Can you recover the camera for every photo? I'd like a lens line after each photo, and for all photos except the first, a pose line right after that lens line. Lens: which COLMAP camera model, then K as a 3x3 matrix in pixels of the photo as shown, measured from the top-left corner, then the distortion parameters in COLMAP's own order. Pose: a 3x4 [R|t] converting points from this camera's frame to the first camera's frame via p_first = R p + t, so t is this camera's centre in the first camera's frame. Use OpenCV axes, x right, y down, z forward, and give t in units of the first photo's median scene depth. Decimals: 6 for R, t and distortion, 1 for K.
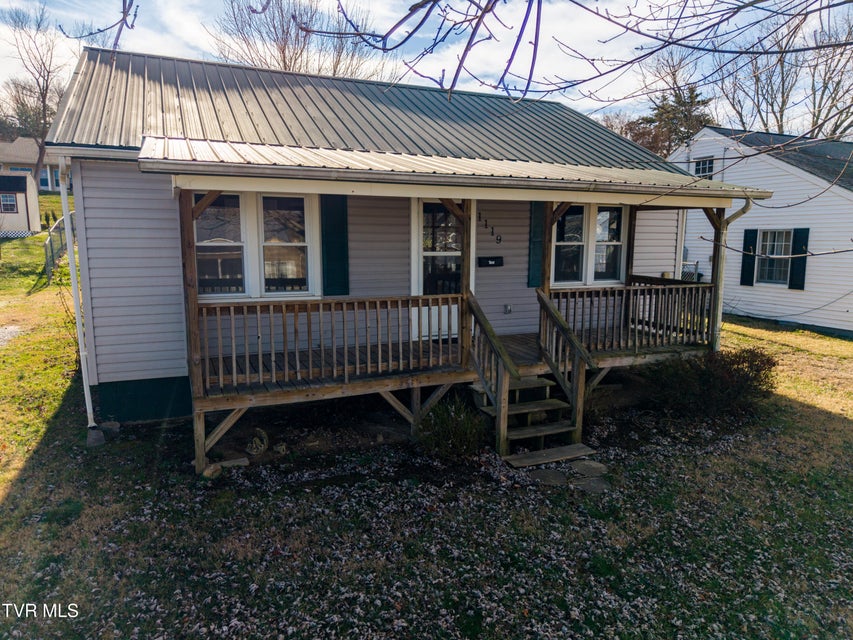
lens RADIAL K [[580.1, 0, 426.5], [0, 580.1, 320.0], [0, 0, 1]] dist [0.001733, -0.004052]
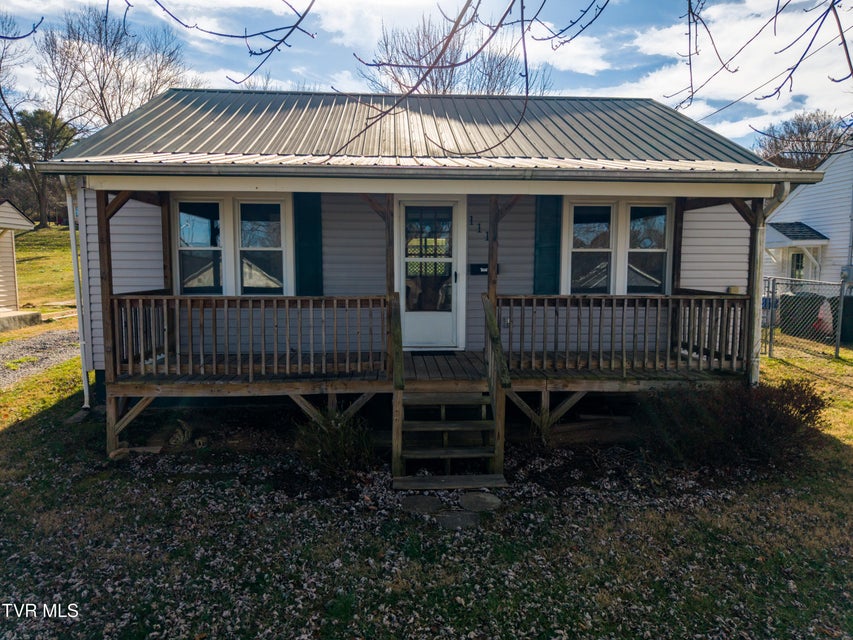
lens RADIAL K [[580.1, 0, 426.5], [0, 580.1, 320.0], [0, 0, 1]] dist [0.001733, -0.004052]
pose [[0.938223, 0.030328, -0.344699, 0.458368], [-0.048146, 0.997904, -0.043248, 0.030628], [0.342665, 0.057172, 0.937716, 0.161055]]
